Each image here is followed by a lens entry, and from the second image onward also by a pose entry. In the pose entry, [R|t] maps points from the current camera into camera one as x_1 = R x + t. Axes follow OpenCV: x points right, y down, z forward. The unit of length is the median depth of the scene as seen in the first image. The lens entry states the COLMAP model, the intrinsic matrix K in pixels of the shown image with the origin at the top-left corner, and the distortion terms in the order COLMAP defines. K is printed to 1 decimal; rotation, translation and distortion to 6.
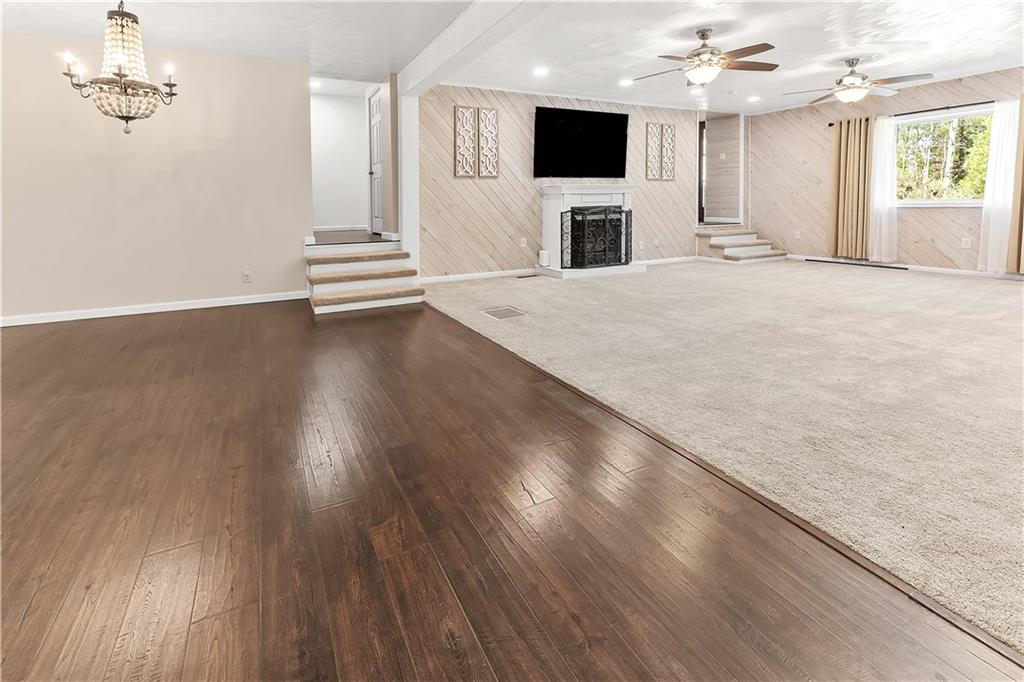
lens RADIAL K [[447.8, 0, 468.0], [0, 447.8, 230.8], [0, 0, 1]] dist [0.003121, -0.002591]
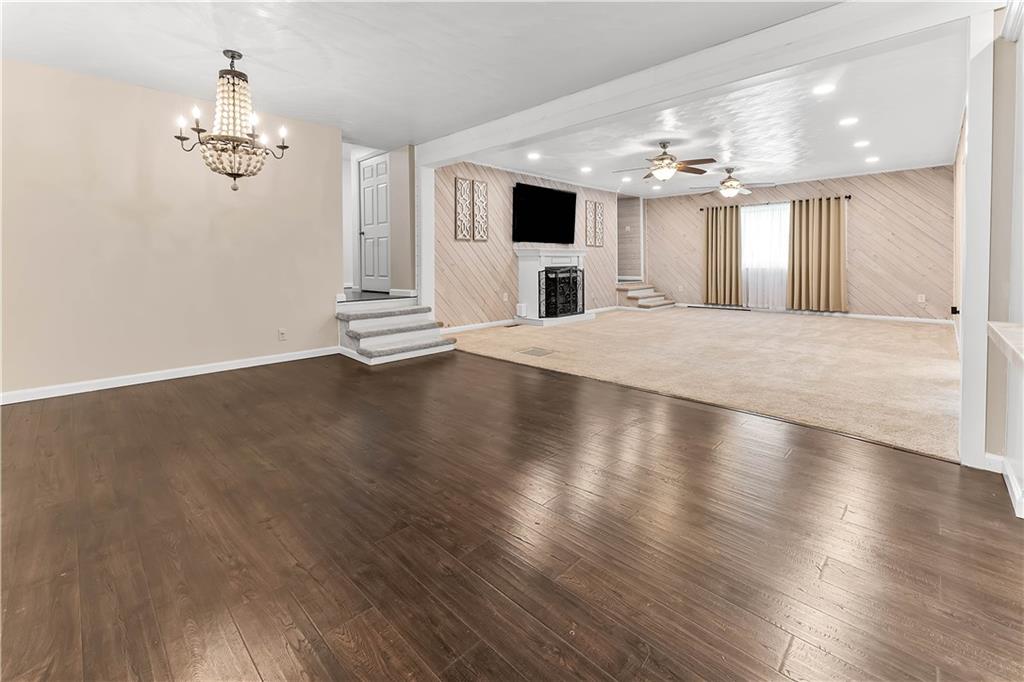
lens RADIAL K [[447.8, 0, 500.9], [0, 447.8, 272.3], [0, 0, 1]] dist [0.003121, -0.002591]
pose [[0.932920, 0.000558, 0.360084, -0.321742], [0.016431, 0.998891, -0.044118, 0.012986], [-0.359709, 0.047075, 0.931876, -0.083500]]
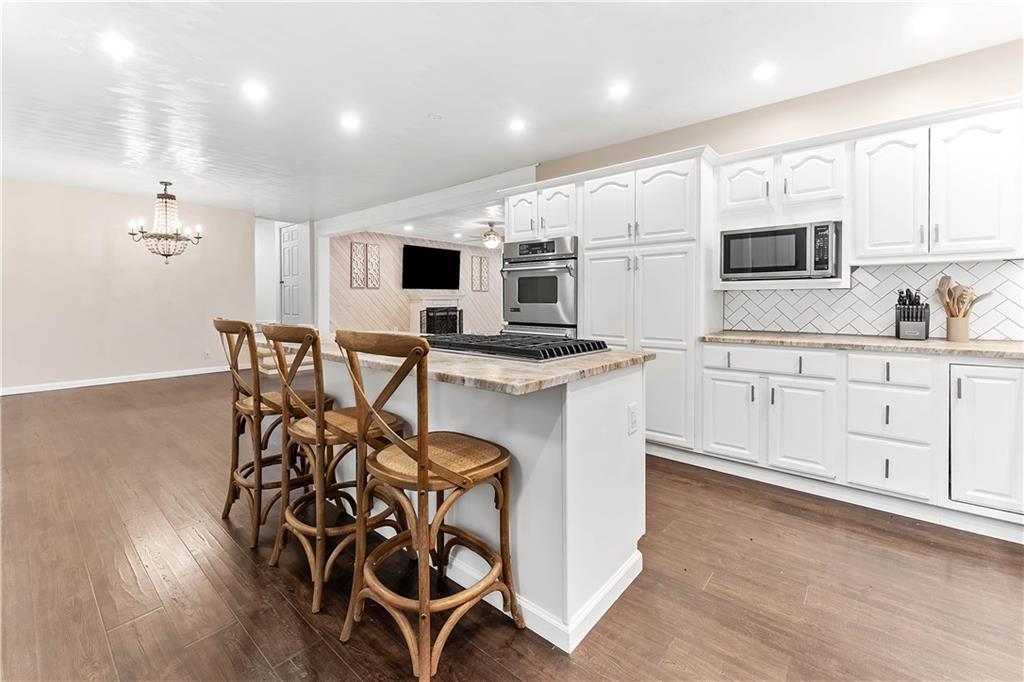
lens RADIAL K [[447.8, 0, 521.4], [0, 447.8, 305.6], [0, 0, 1]] dist [0.003121, -0.002591]
pose [[0.899903, 0.004655, 0.436066, -0.169588], [0.019535, 0.998509, -0.050973, 0.028999], [-0.435653, 0.054389, 0.898470, -0.613444]]
